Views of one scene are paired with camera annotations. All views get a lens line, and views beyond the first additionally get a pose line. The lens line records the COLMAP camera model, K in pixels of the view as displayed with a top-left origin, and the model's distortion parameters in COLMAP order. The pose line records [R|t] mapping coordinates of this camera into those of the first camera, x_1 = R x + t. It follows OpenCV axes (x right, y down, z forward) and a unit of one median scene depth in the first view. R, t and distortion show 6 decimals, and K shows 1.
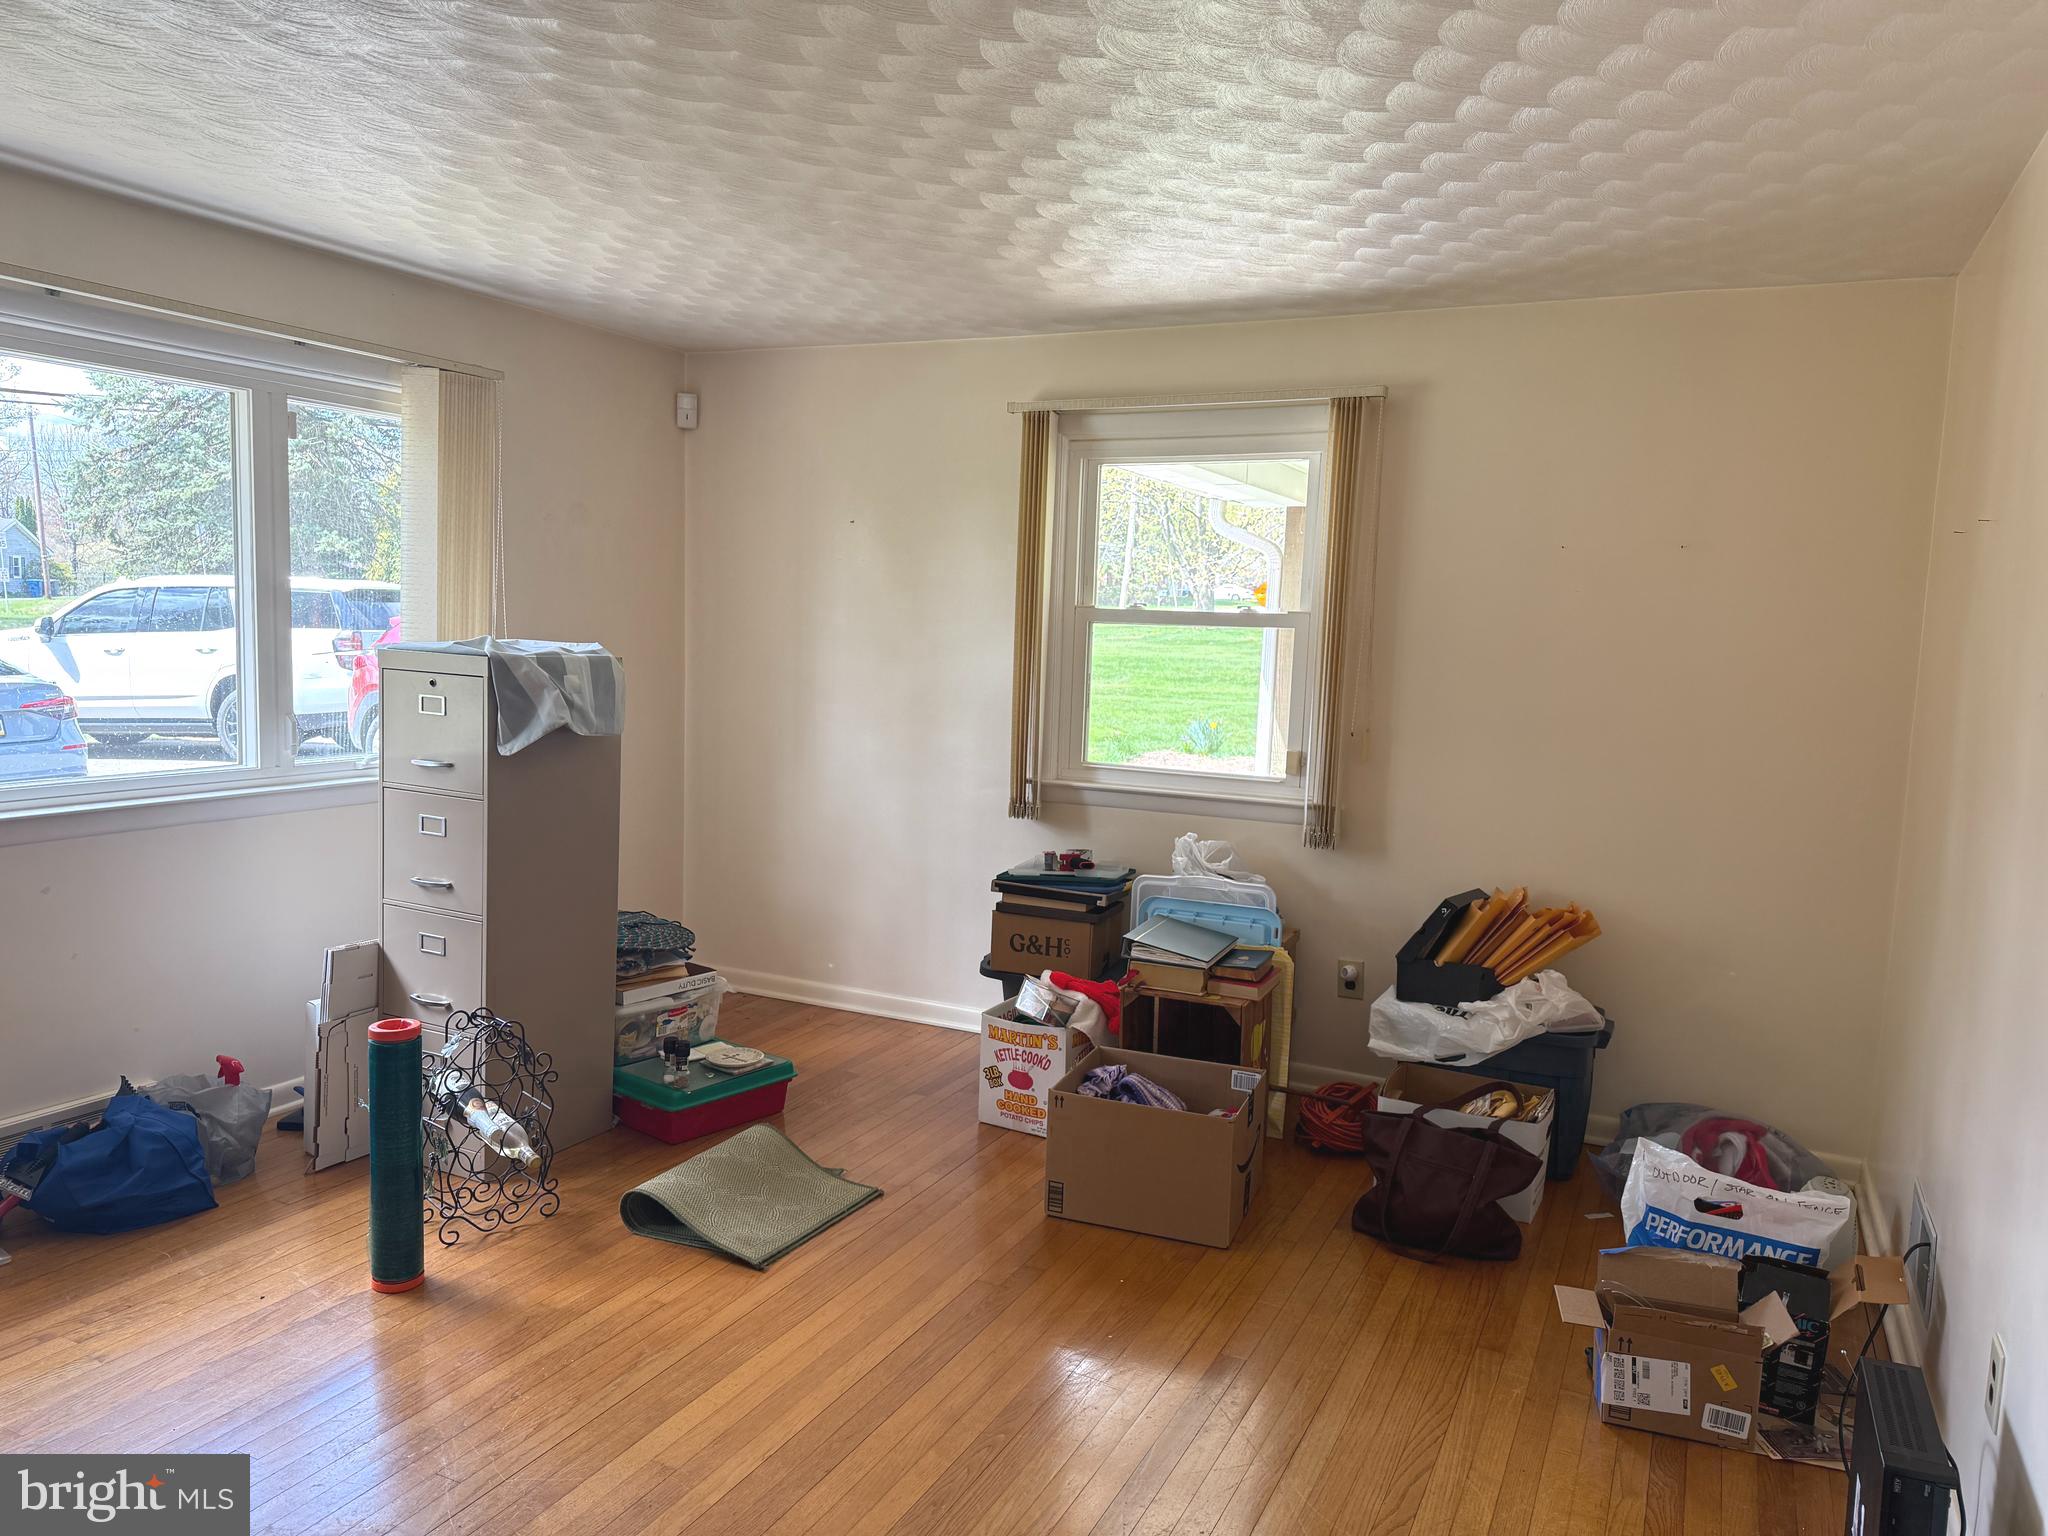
lens RADIAL K [[1446.2, 0, 1044.7], [0, 1446.2, 773.9], [0, 0, 1]] dist [0.088930, -0.099605]
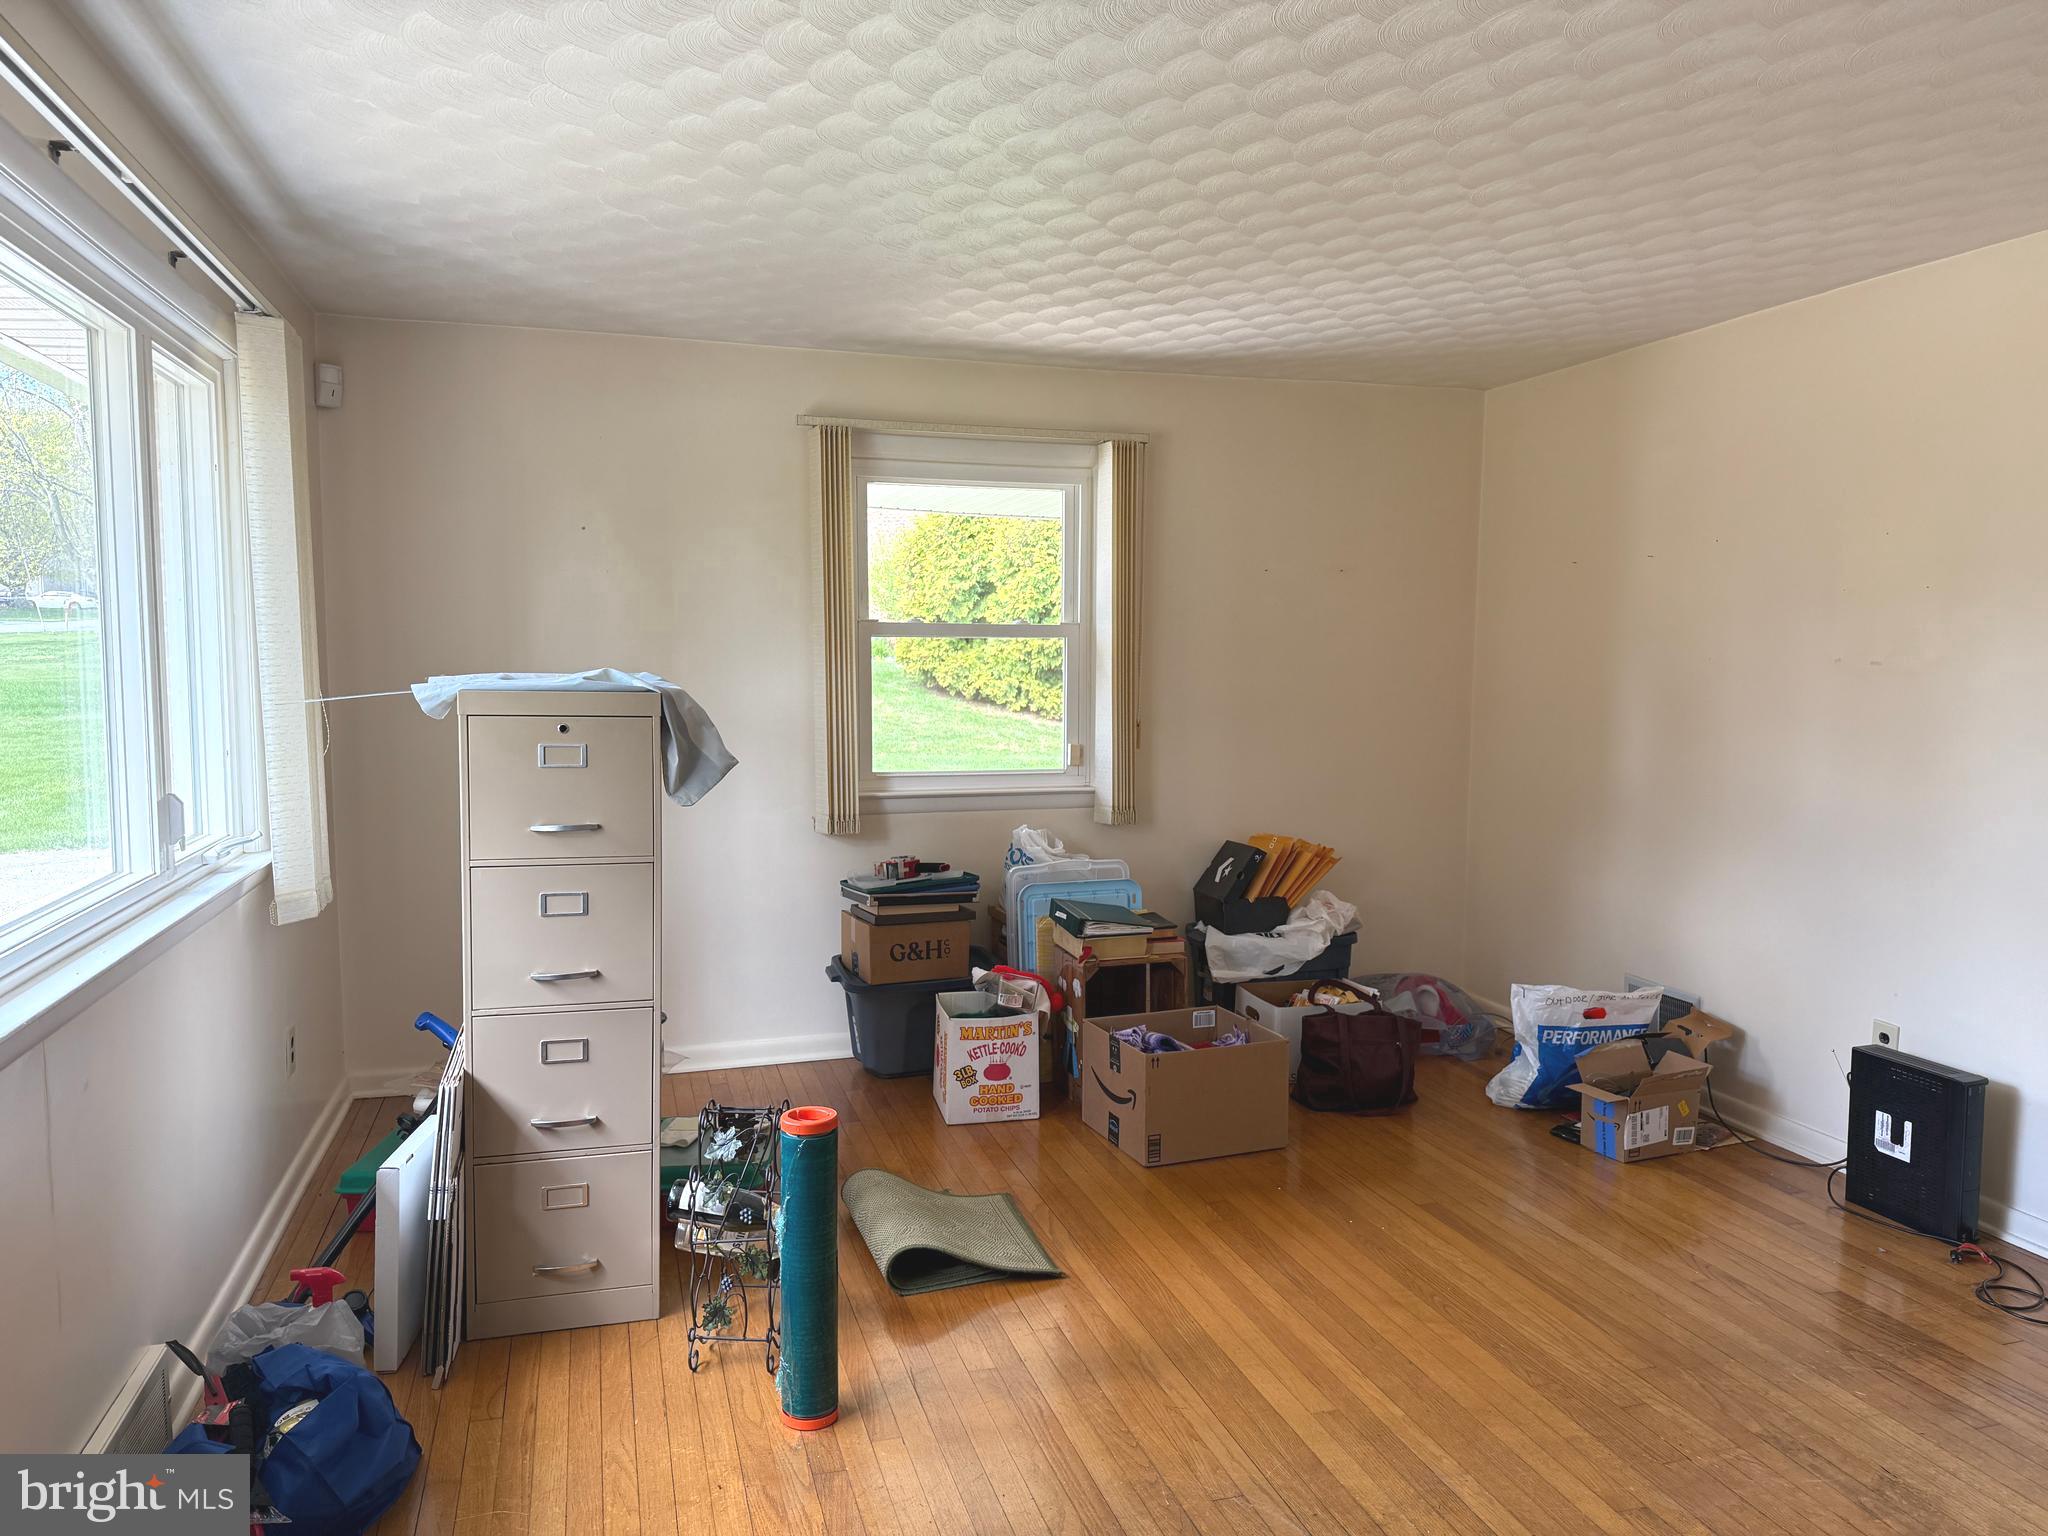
lens RADIAL K [[1446.2, 0, 1038.5], [0, 1446.2, 767.5], [0, 0, 1]] dist [0.088930, -0.099605]
pose [[0.731817, -0.086006, 0.676052, -0.686089], [0.091424, 0.995428, 0.027670, -0.034681], [-0.675341, 0.041558, 0.736334, 0.197863]]
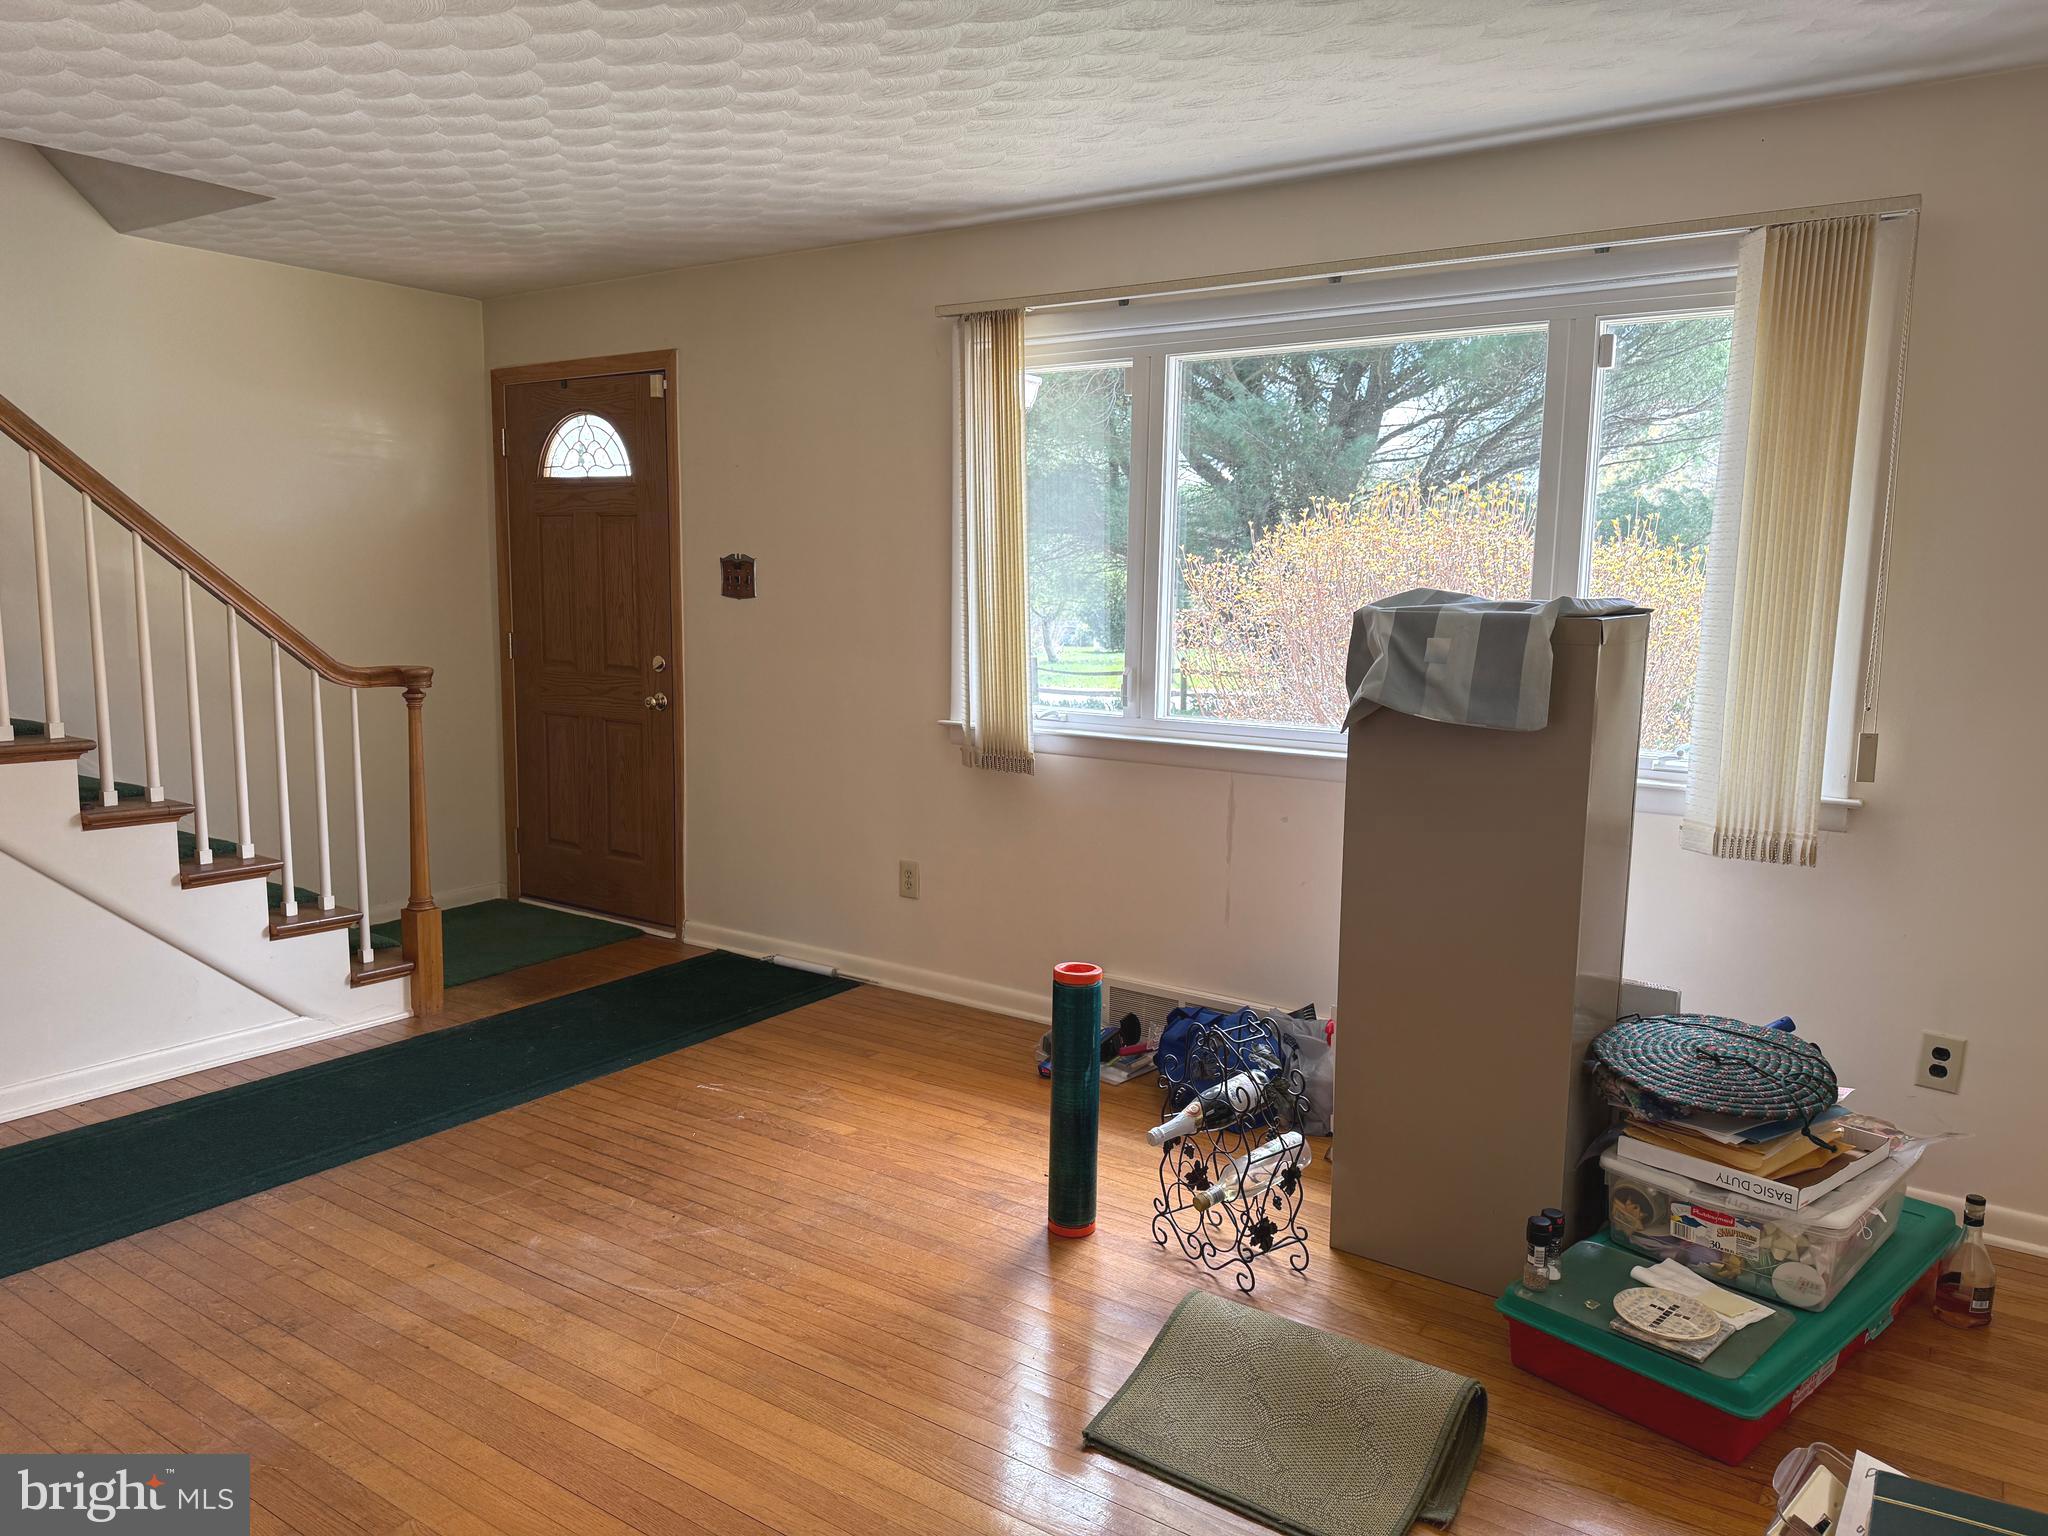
lens RADIAL K [[1446.2, 0, 1017.5], [0, 1446.2, 782.4], [0, 0, 1]] dist [0.088930, -0.099605]
pose [[-0.157396, 0.104261, -0.982016, 0.388193], [-0.132301, 0.983221, 0.125593, -0.053939], [0.978633, 0.149689, -0.140961, 0.812793]]
